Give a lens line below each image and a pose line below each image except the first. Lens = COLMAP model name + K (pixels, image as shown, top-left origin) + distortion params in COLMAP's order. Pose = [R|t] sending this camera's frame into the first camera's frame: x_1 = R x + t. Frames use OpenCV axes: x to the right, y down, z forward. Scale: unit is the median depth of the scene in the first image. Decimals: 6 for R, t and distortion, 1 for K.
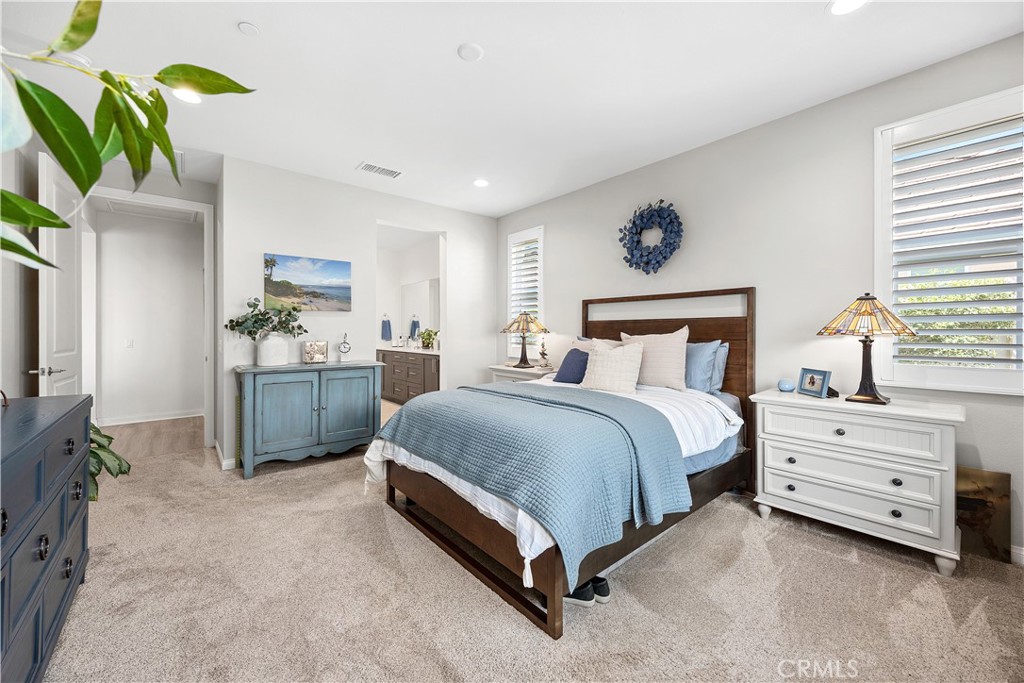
lens RADIAL K [[393.9, 0, 511.4], [0, 393.9, 330.7], [0, 0, 1]] dist [-0.002337, -0.000213]
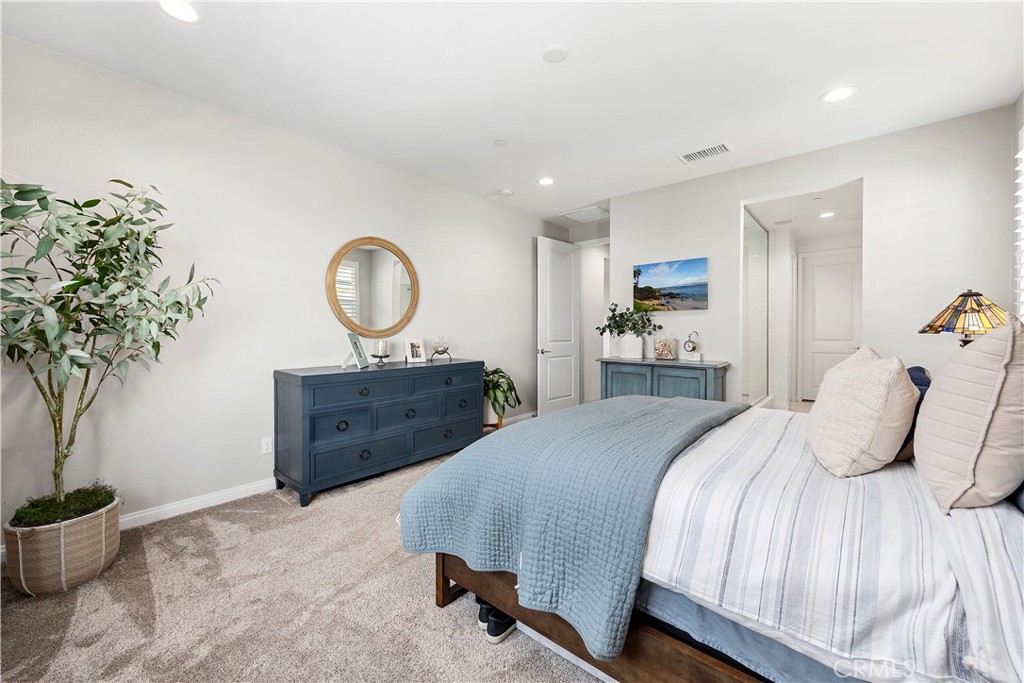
lens RADIAL K [[393.9, 0, 511.4], [0, 393.9, 330.7], [0, 0, 1]] dist [-0.002337, -0.000213]
pose [[0.175540, -0.000611, -0.984472, 0.469853], [0.003665, 0.999993, 0.000033, 0.001970], [0.984465, -0.003614, 0.175541, 0.384974]]
